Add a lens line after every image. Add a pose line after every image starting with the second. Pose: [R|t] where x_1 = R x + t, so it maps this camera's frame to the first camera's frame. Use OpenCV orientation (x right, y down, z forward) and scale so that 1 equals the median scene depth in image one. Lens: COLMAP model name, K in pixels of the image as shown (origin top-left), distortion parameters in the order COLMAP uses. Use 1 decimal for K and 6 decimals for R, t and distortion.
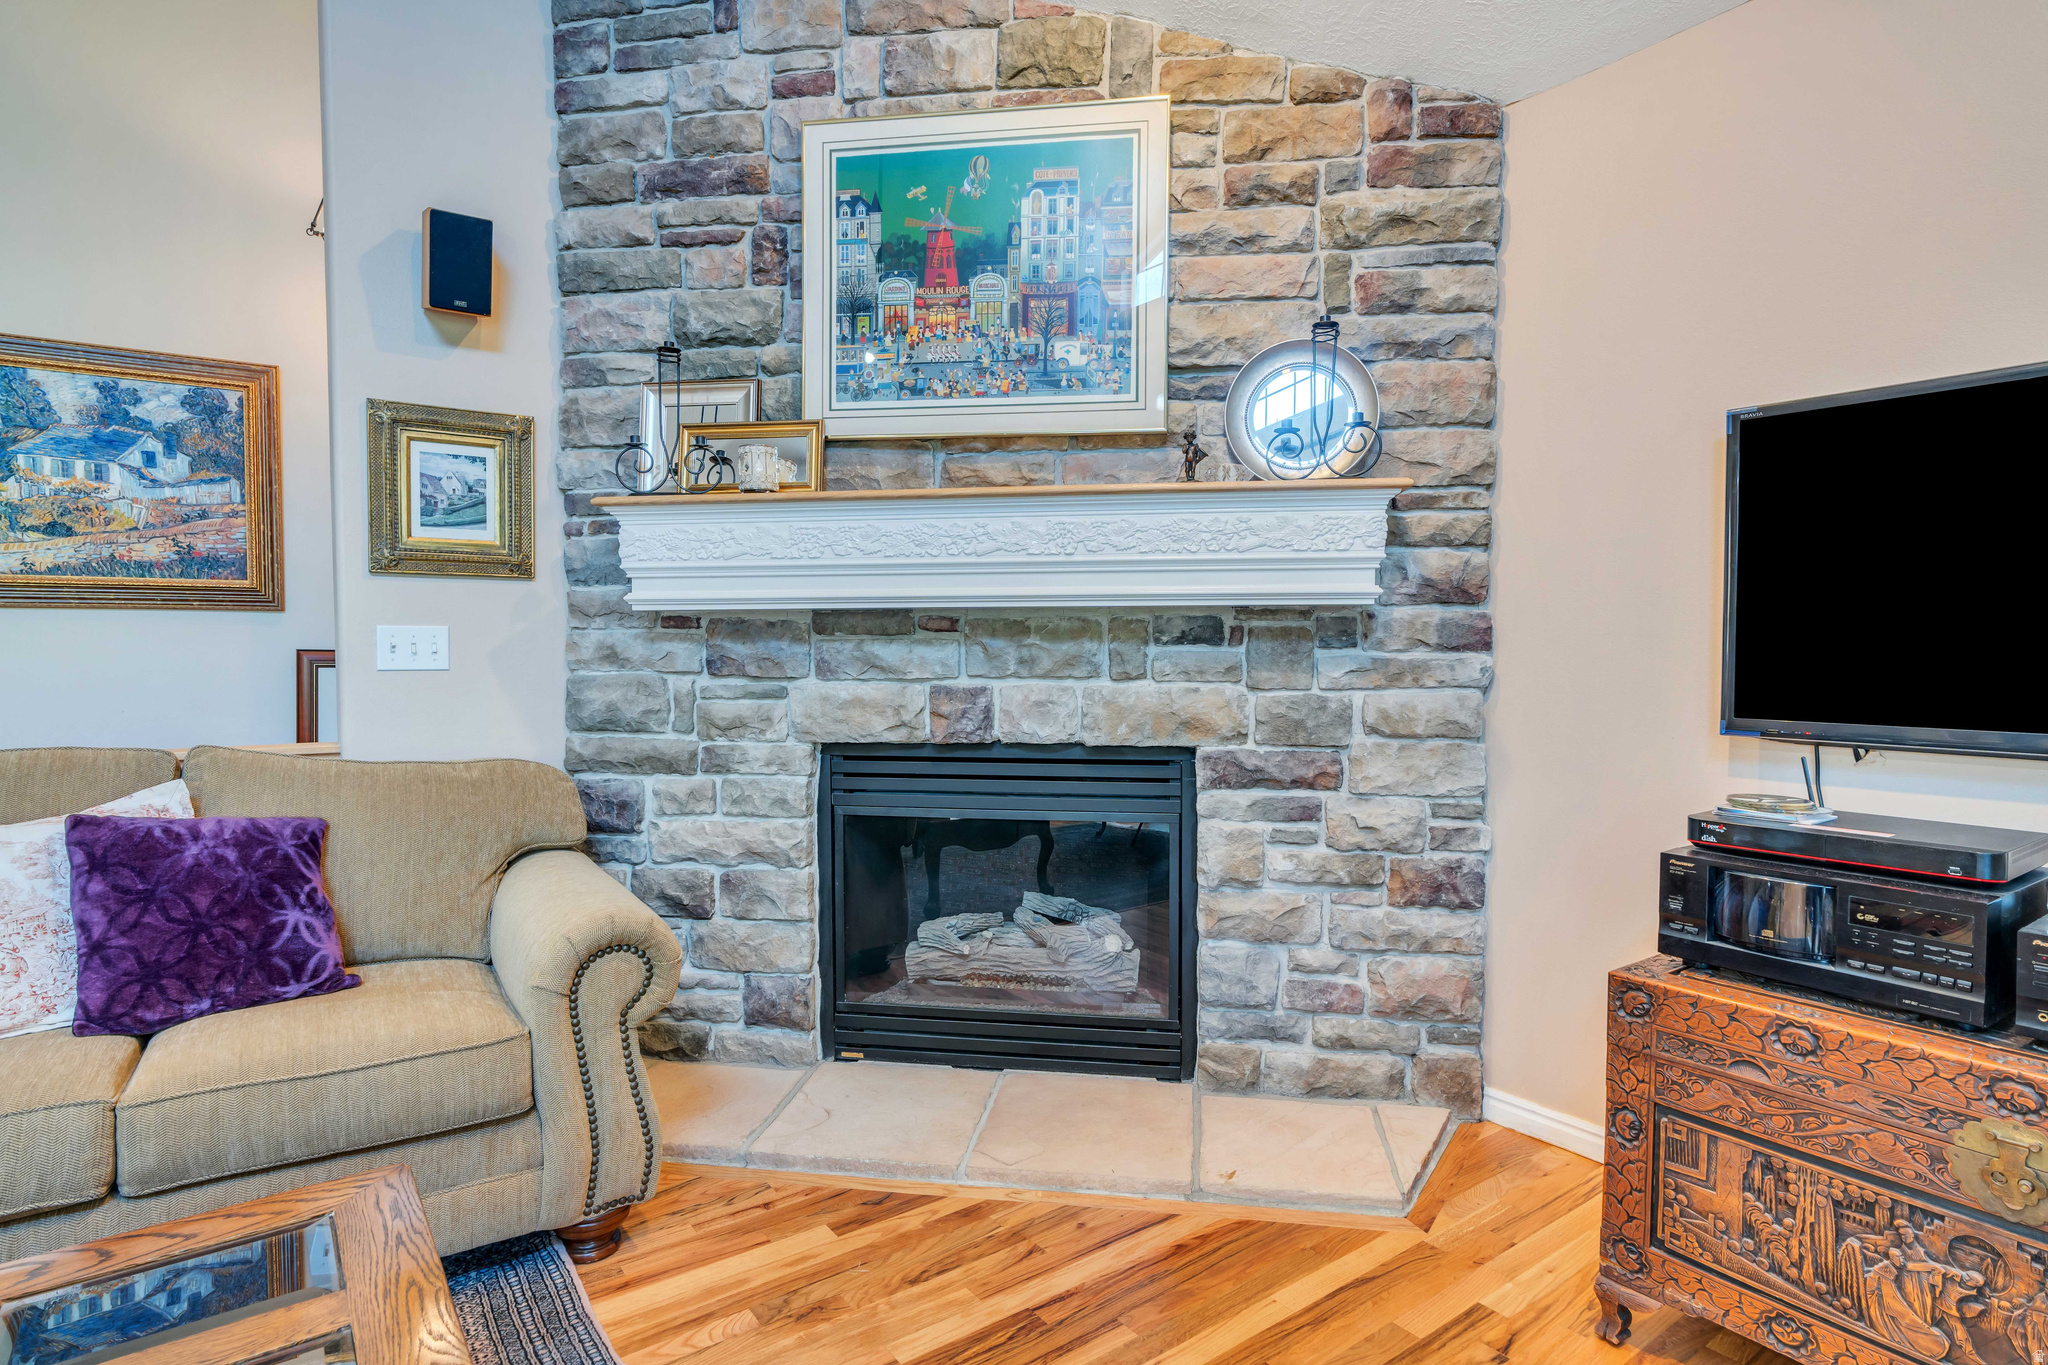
lens RADIAL K [[1071.8, 0, 1021.4], [0, 1071.8, 679.1], [0, 0, 1]] dist [-0.005300, -0.000128]
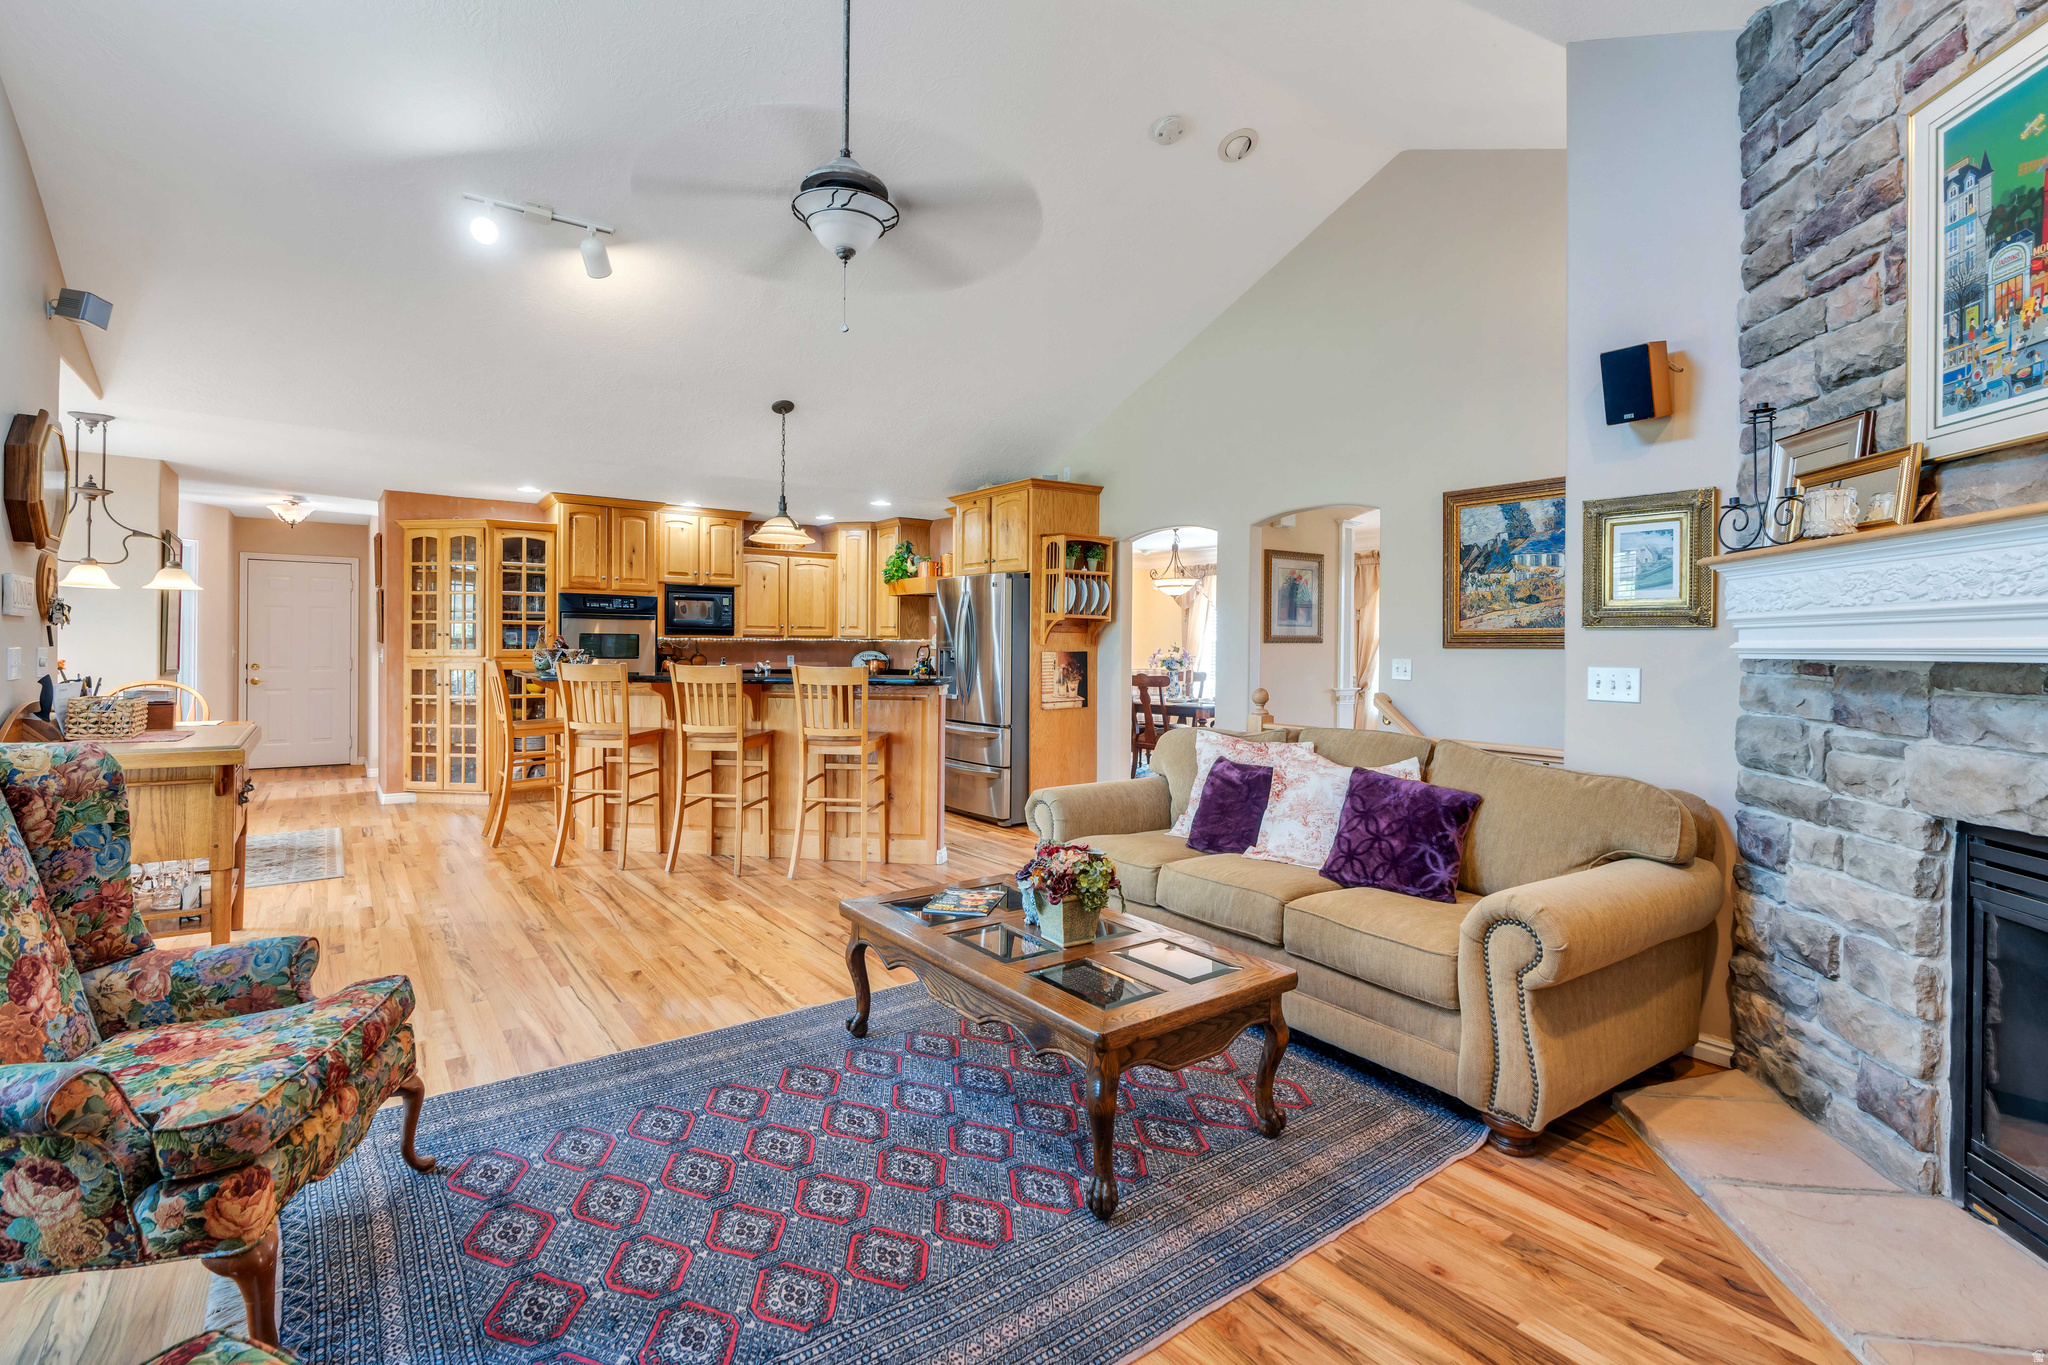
lens RADIAL K [[927.3, 0, 1020.0], [0, 927.3, 652.0], [0, 0, 1]] dist [-0.000958, -0.000081]
pose [[0.011801, 0.006969, -0.999906, 0.553302], [-0.041126, 0.999133, 0.006478, -0.046667], [0.999084, 0.041046, 0.012077, 0.265914]]
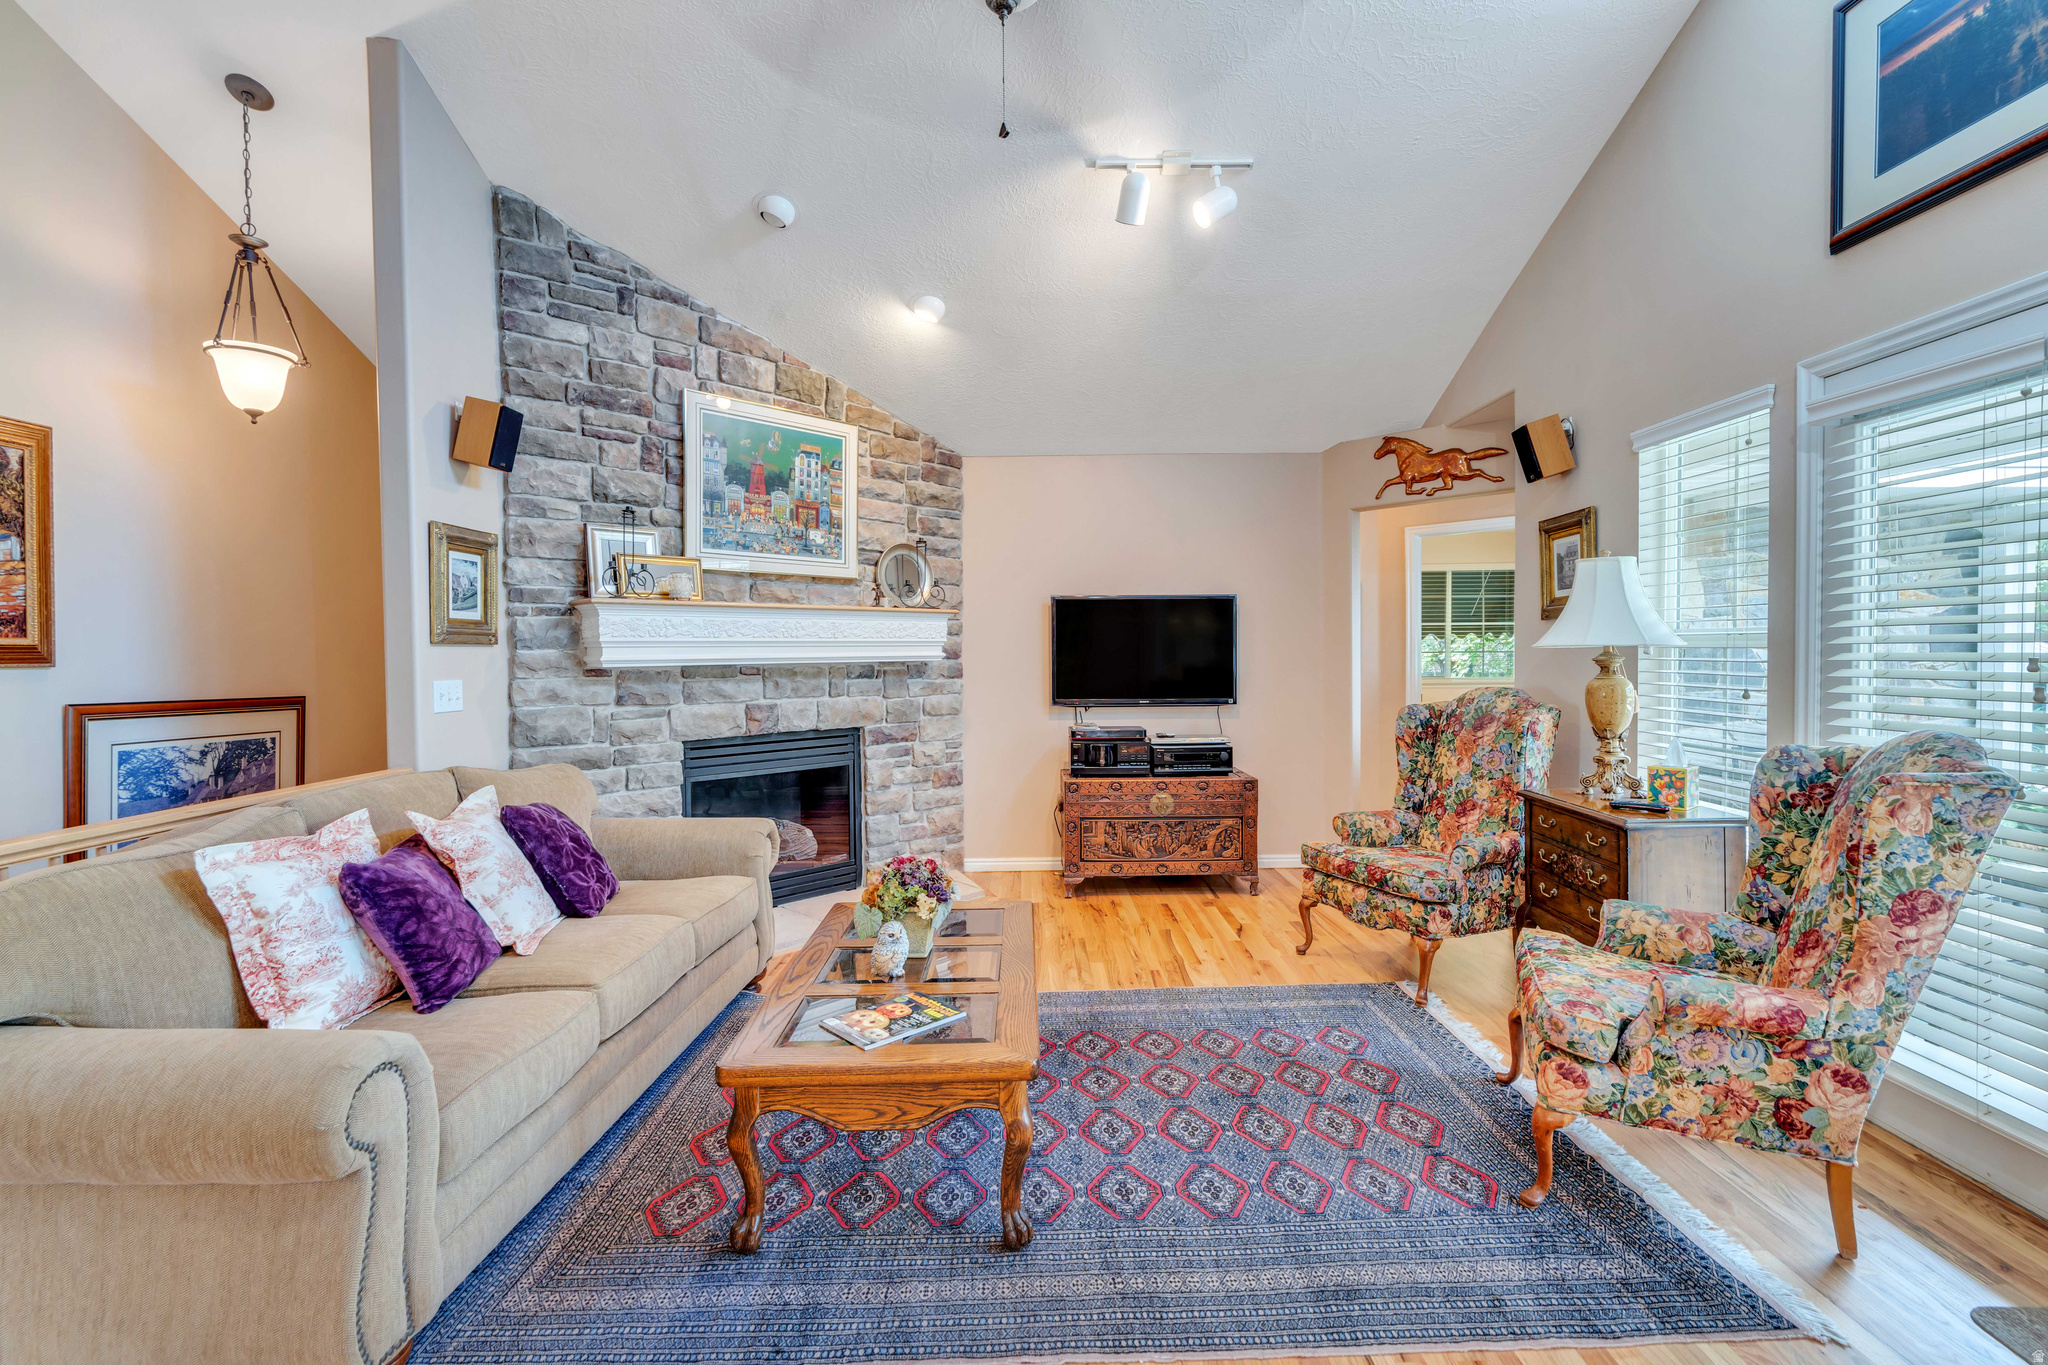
lens RADIAL K [[963.5, 0, 1024.0], [0, 963.5, 682.5], [0, 0, 1]] dist [-0.001521, -0.000171]
pose [[0.581469, -0.031960, 0.812940, -1.167915], [0.033817, 0.999314, 0.015099, -0.041189], [-0.812865, 0.018711, 0.582151, -0.361403]]
